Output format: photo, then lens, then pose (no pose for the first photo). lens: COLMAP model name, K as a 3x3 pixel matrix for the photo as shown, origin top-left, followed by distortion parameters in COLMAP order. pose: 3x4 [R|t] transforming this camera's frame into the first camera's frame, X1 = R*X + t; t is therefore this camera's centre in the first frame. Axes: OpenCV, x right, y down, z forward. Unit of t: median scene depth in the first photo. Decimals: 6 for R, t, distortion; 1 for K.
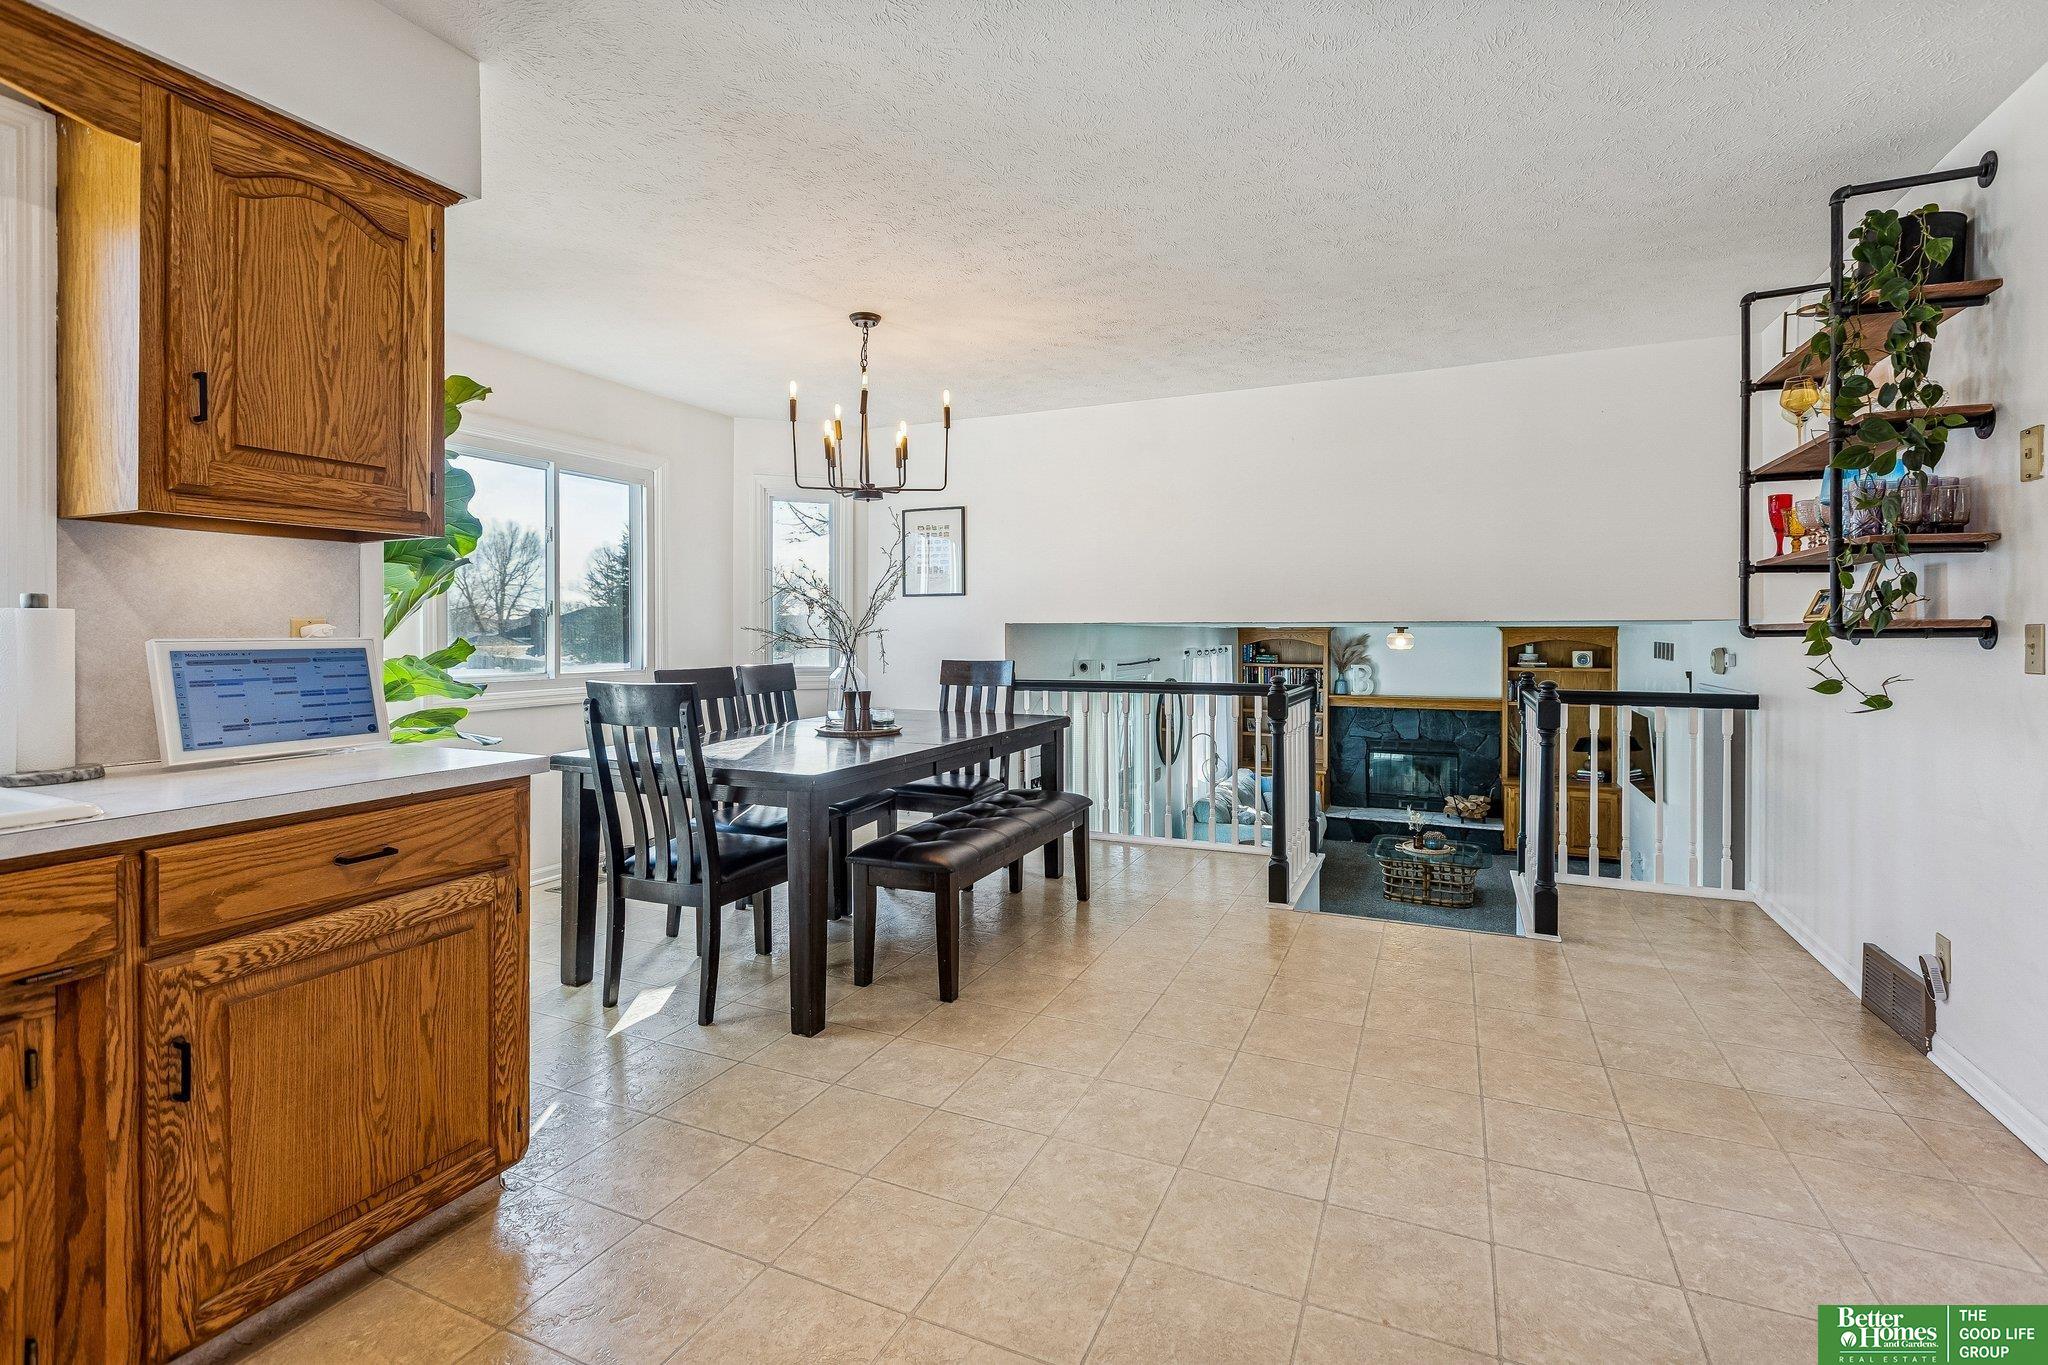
lens RADIAL K [[917.7, 0, 1032.0], [0, 917.7, 632.0], [0, 0, 1]] dist [-0.000982, 0.000589]
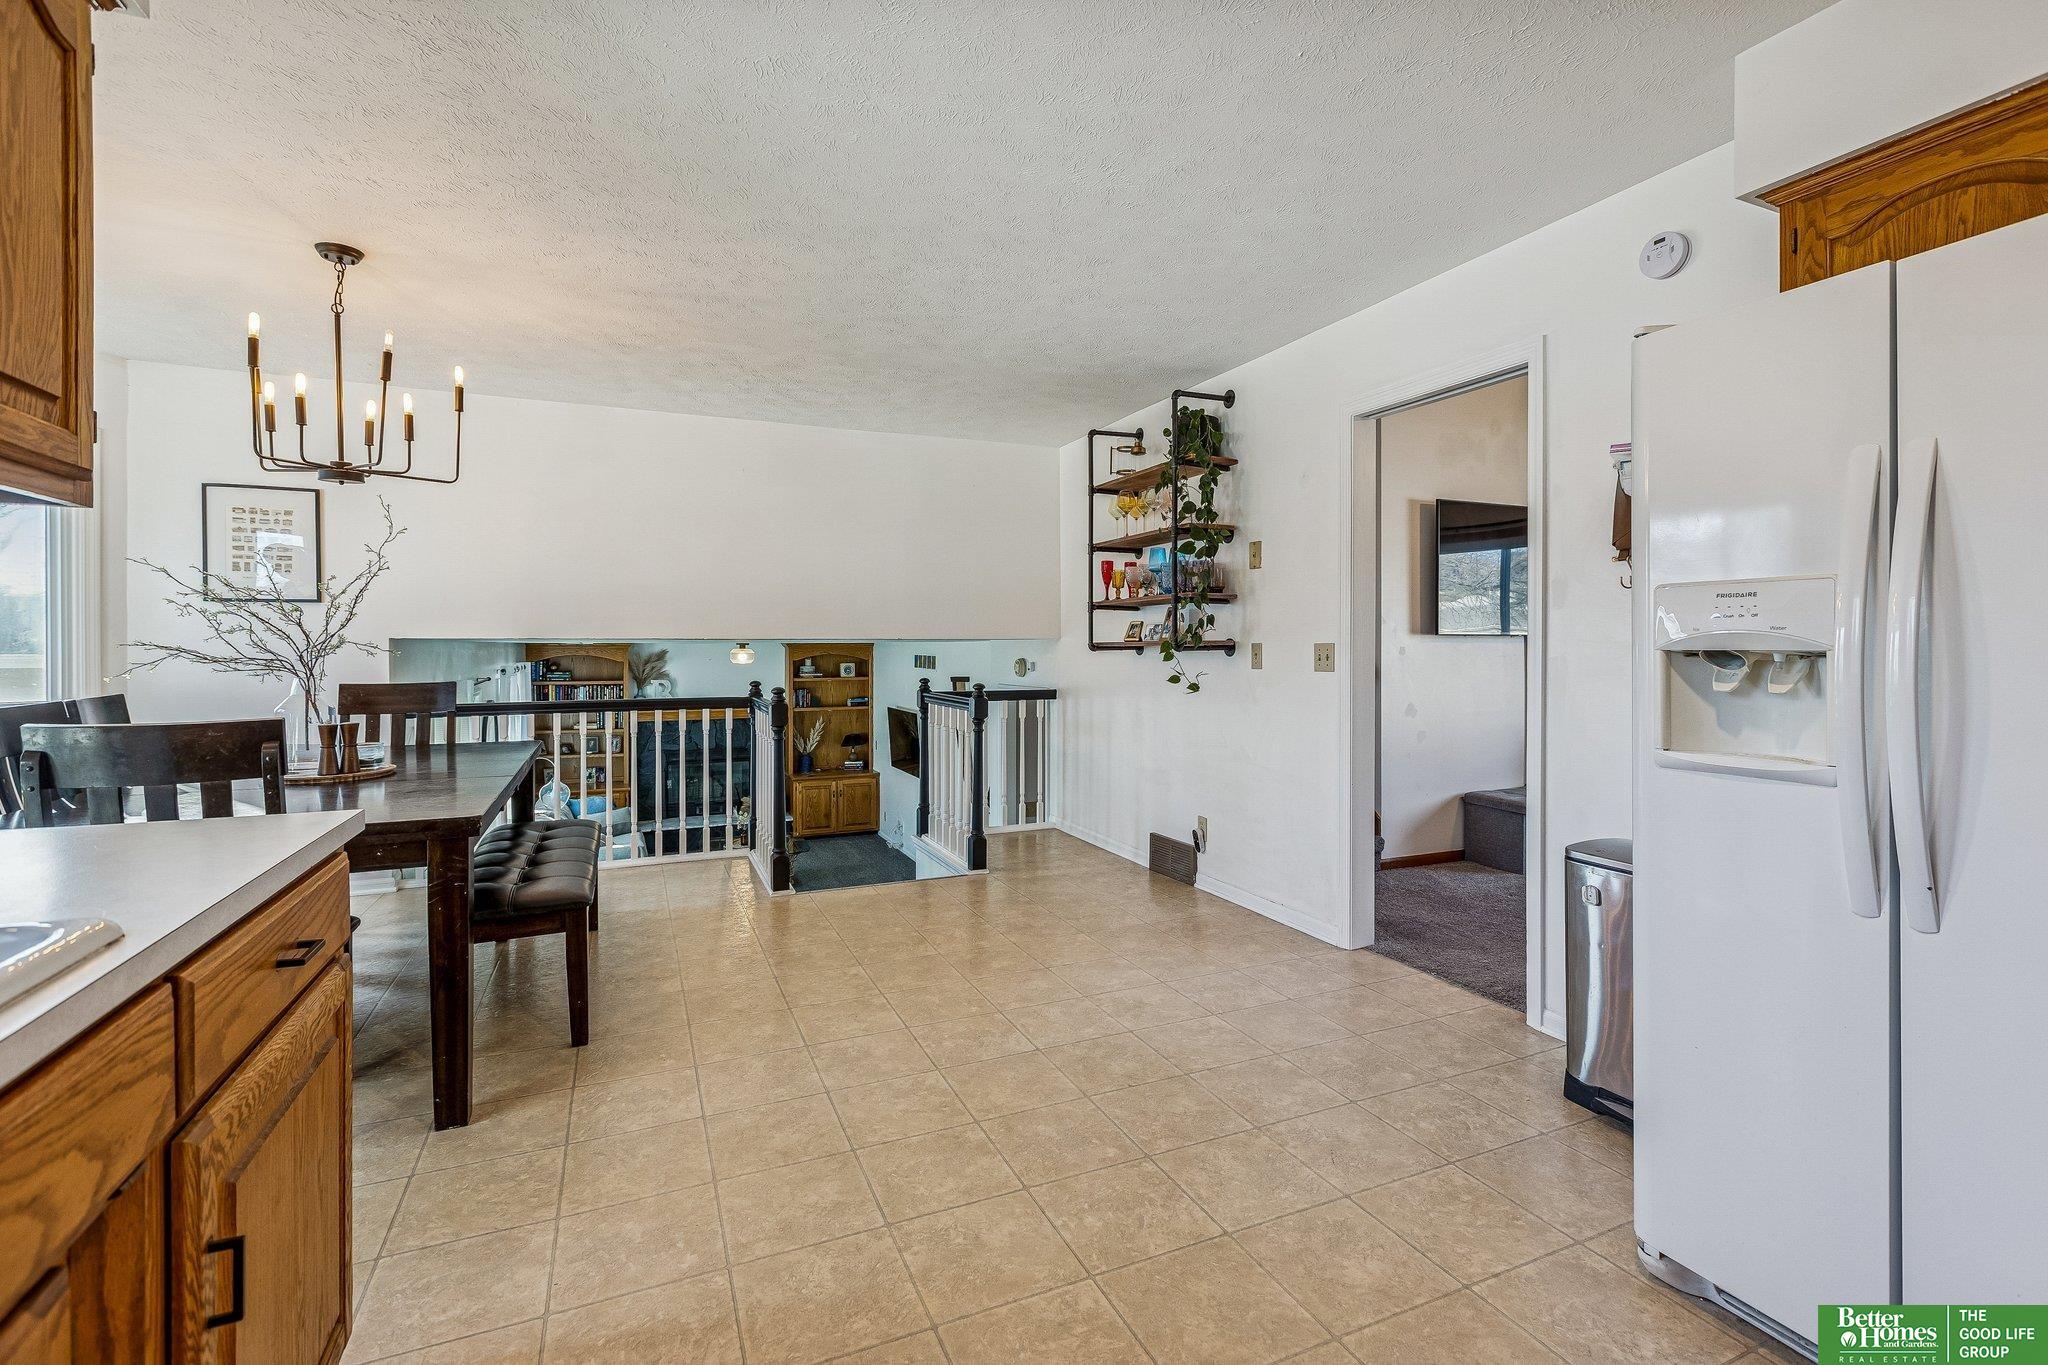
lens RADIAL K [[917.7, 0, 1034.4], [0, 917.7, 650.1], [0, 0, 1]] dist [-0.000982, 0.000589]
pose [[0.669800, -0.004128, 0.742530, -0.438803], [0.001766, 0.999991, 0.003965, -0.001521], [-0.742539, -0.001344, 0.669801, 0.032090]]
